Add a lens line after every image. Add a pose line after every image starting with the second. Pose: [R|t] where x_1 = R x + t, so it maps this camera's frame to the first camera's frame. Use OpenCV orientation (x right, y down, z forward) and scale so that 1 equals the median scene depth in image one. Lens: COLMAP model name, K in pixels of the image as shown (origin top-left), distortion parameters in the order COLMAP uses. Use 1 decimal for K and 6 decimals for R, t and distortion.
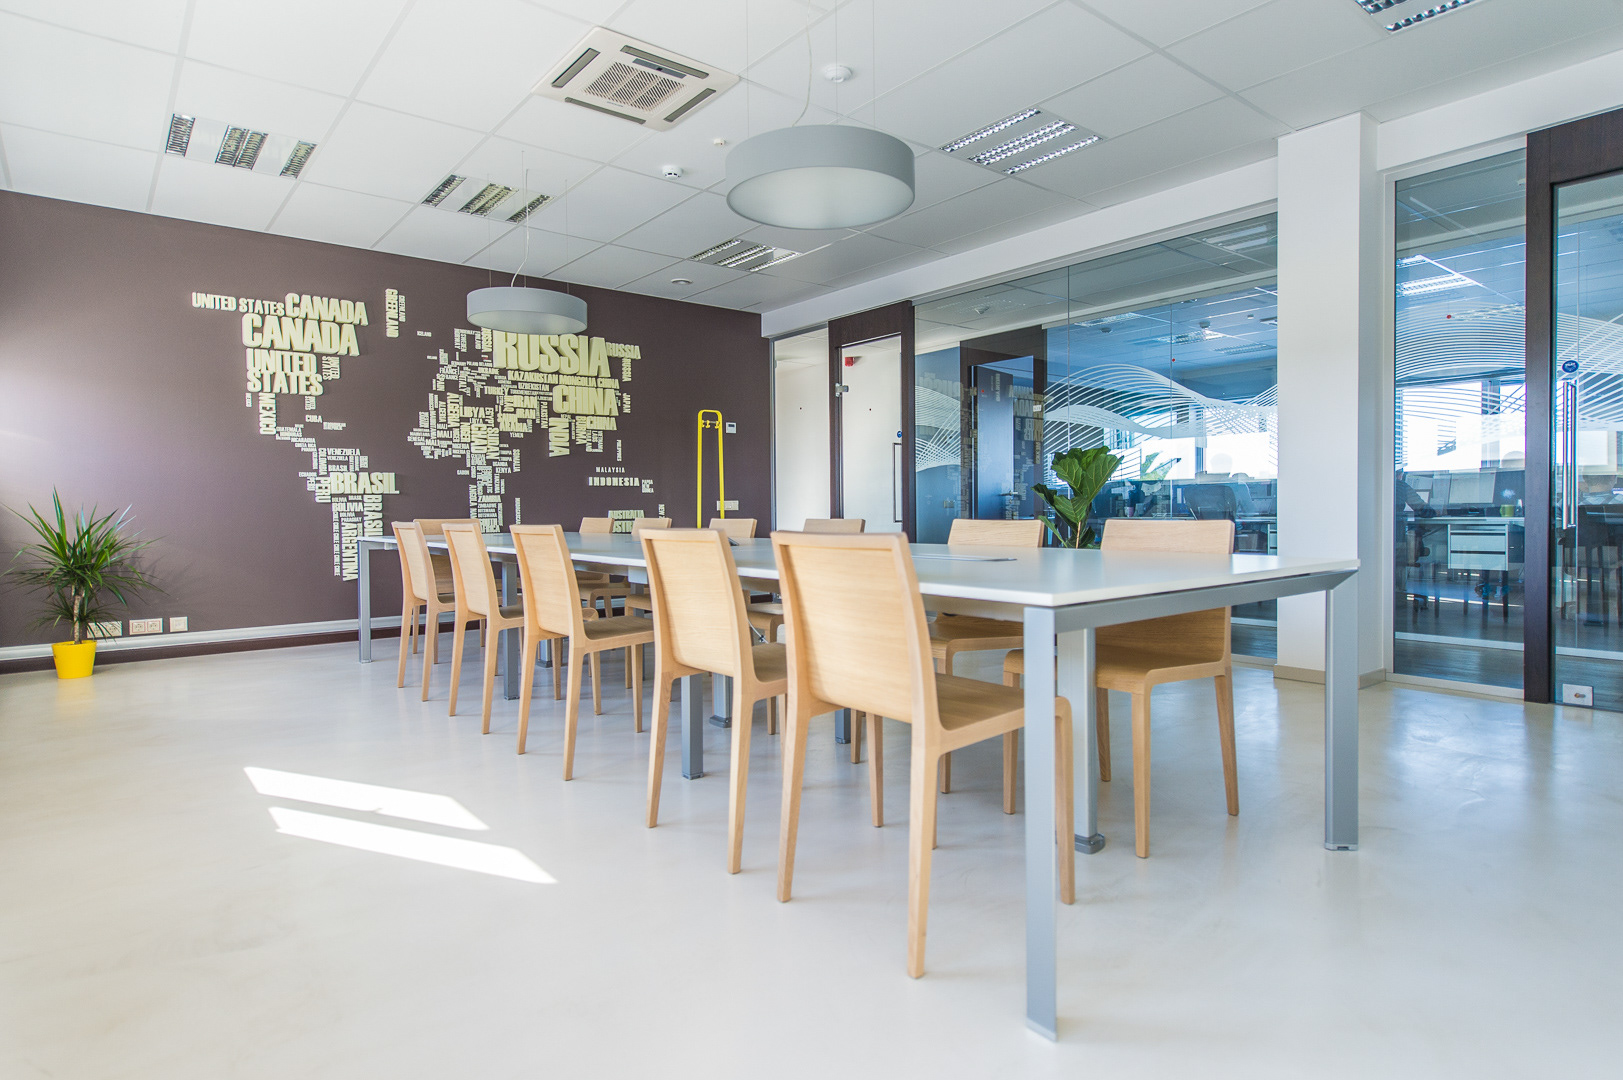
lens RADIAL K [[863.7, 0, 811.5], [0, 863.7, 540.0], [0, 0, 1]] dist [0.003634, -0.000072]
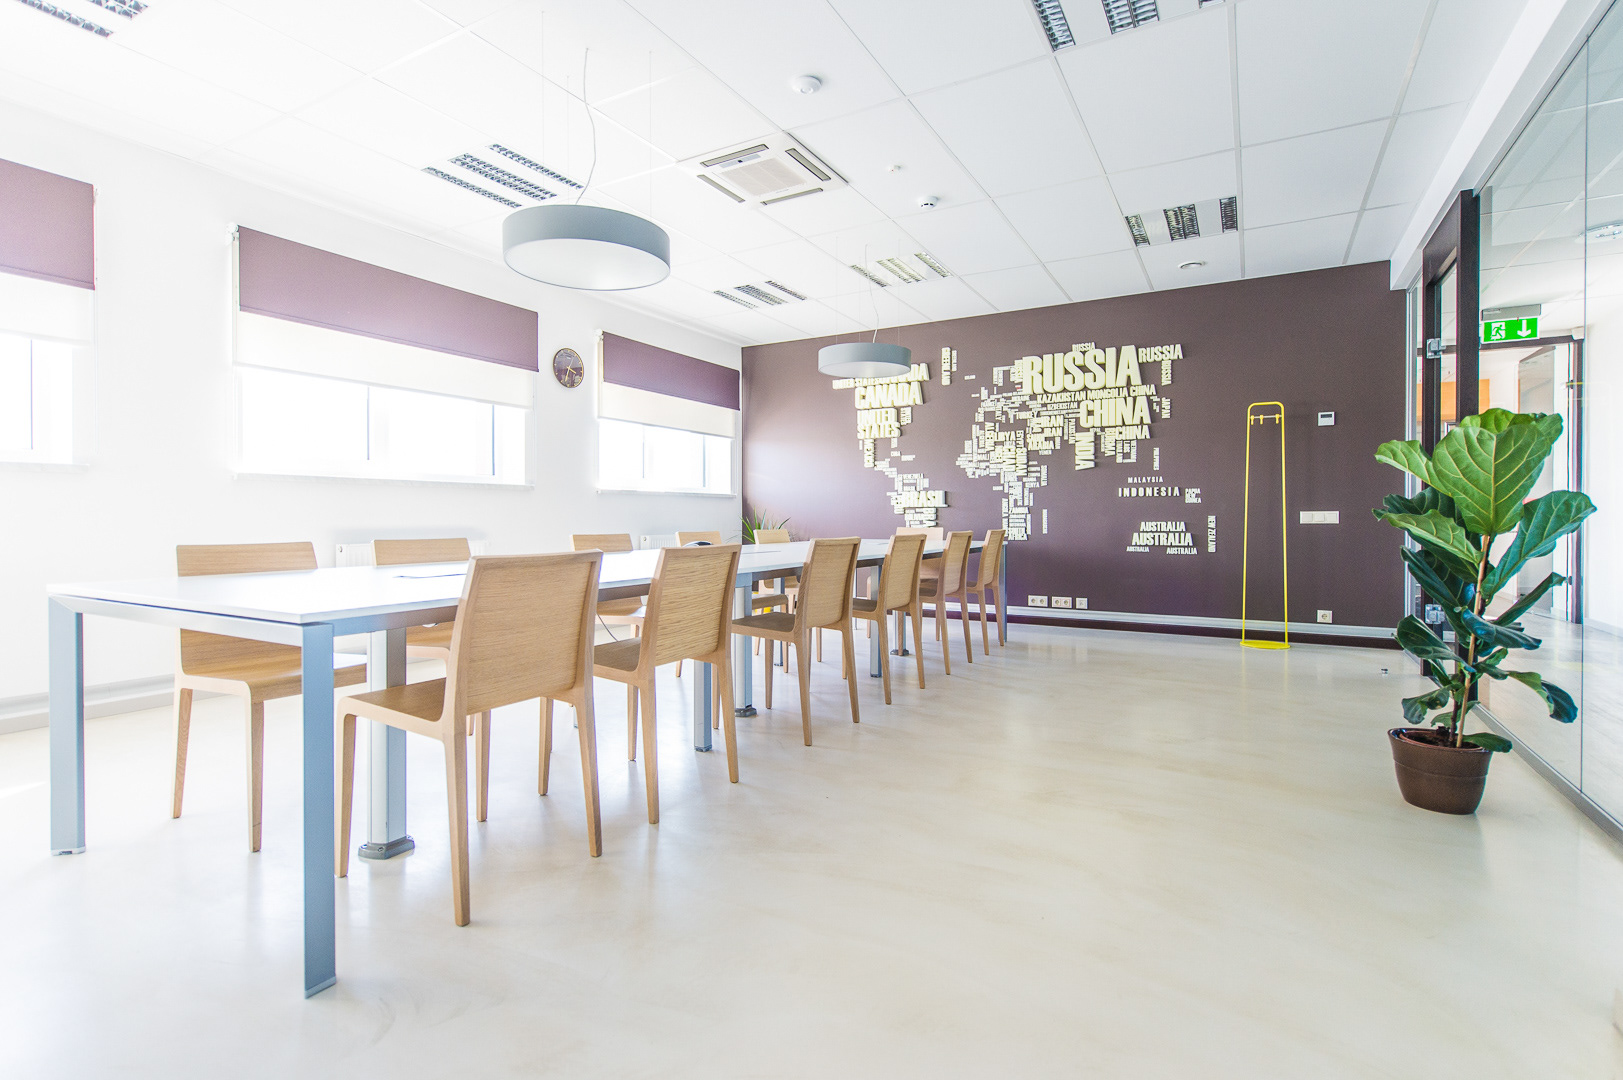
lens RADIAL K [[763.1, 0, 811.5], [0, 763.1, 540.0], [0, 0, 1]] dist [0.000386, 0.000010]
pose [[0.363120, 0.033031, -0.931157, 0.483819], [-0.039528, 0.999018, 0.020024, -0.018506], [0.930903, 0.029535, 0.364069, 0.390359]]
